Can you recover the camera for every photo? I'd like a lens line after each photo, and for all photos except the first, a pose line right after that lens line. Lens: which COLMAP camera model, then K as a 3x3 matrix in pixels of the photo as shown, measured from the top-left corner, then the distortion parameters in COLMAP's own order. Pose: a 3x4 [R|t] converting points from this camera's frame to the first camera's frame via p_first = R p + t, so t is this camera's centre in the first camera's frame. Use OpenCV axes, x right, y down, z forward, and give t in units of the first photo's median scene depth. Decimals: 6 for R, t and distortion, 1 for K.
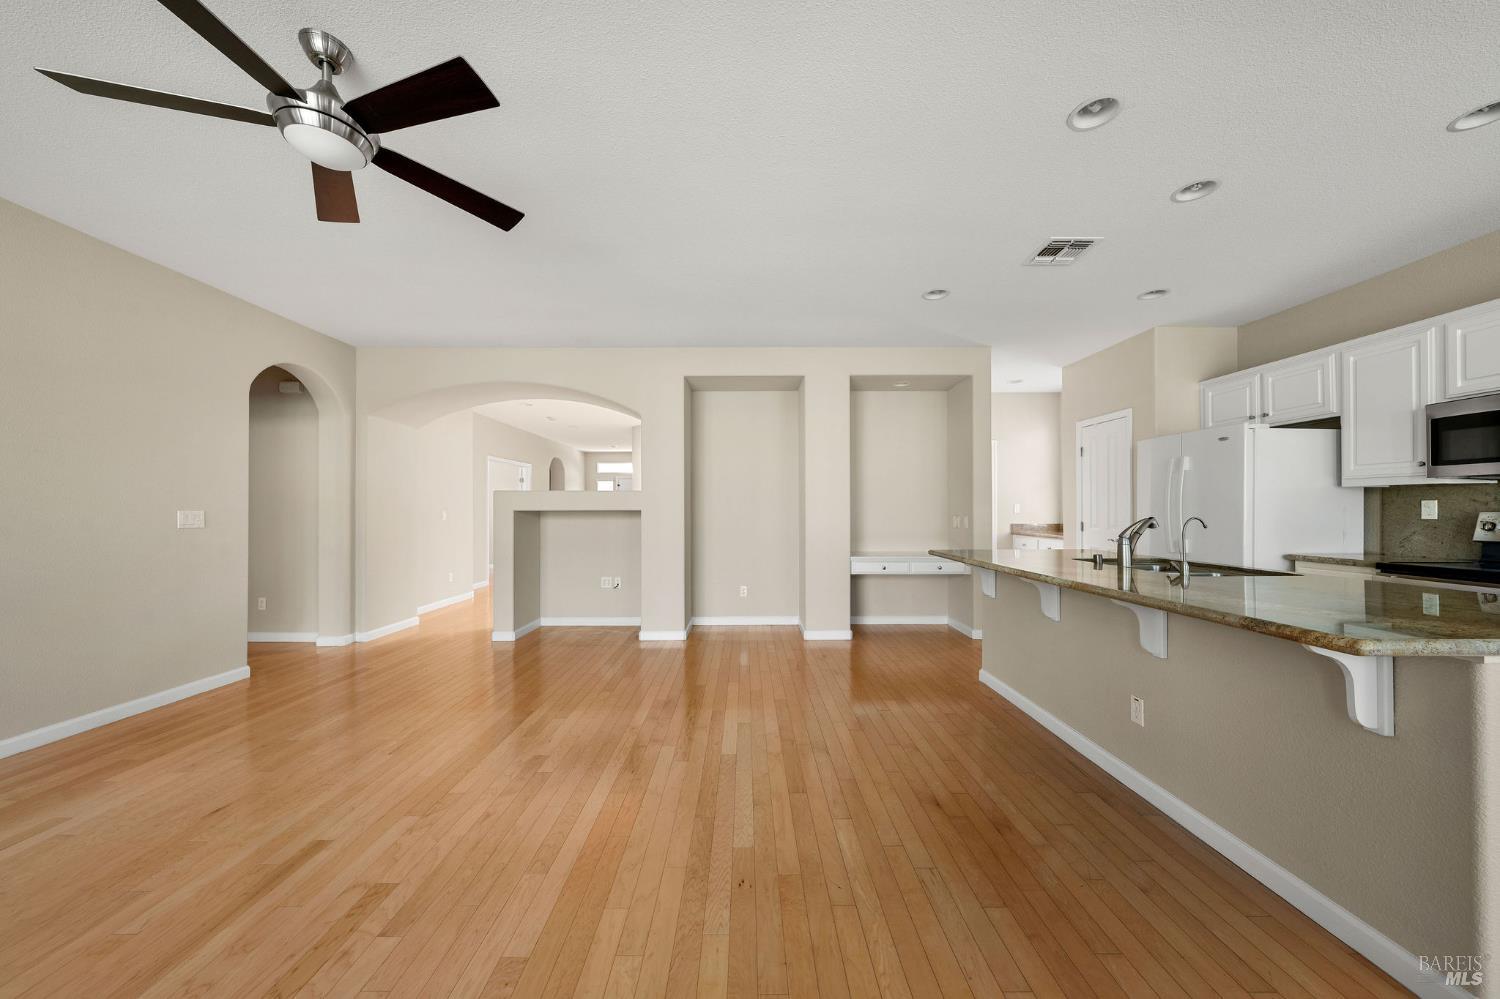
lens RADIAL K [[511.7, 0, 742.5], [0, 511.7, 506.0], [0, 0, 1]] dist [-0.004446, 0.000145]
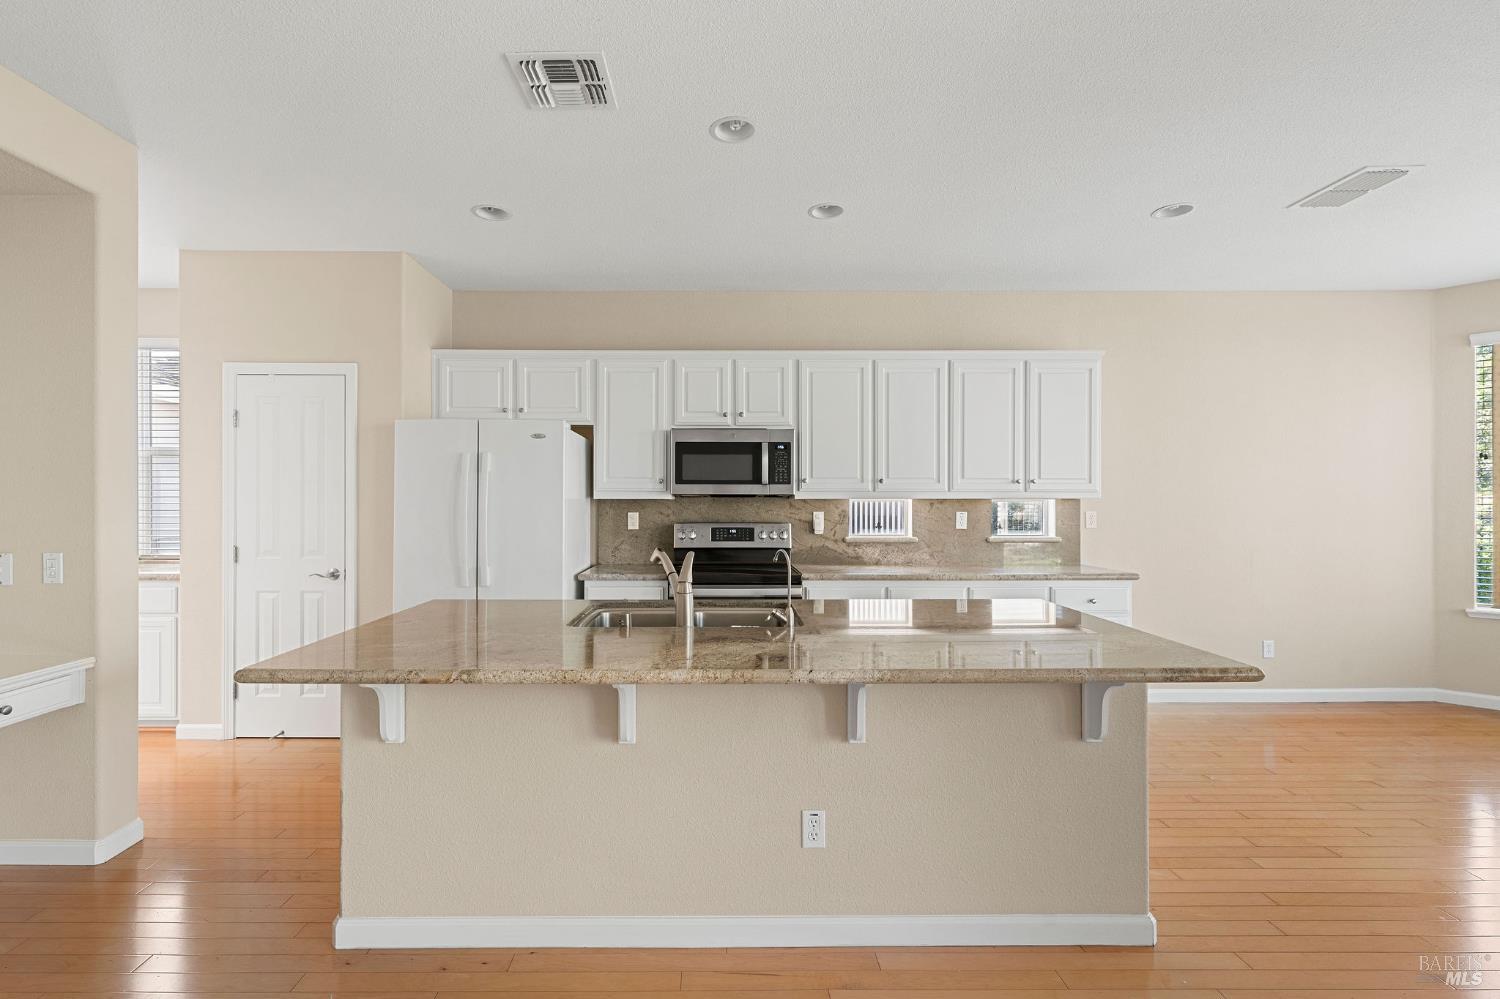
lens RADIAL K [[679.8, 0, 719.8], [0, 679.8, 497.0], [0, 0, 1]] dist [-0.000052, 0.000145]
pose [[-0.010883, 0.002963, 0.999936, -0.088981], [-0.008962, 0.999955, -0.003061, -0.029543], [-0.999901, -0.008995, -0.010856, 0.589998]]
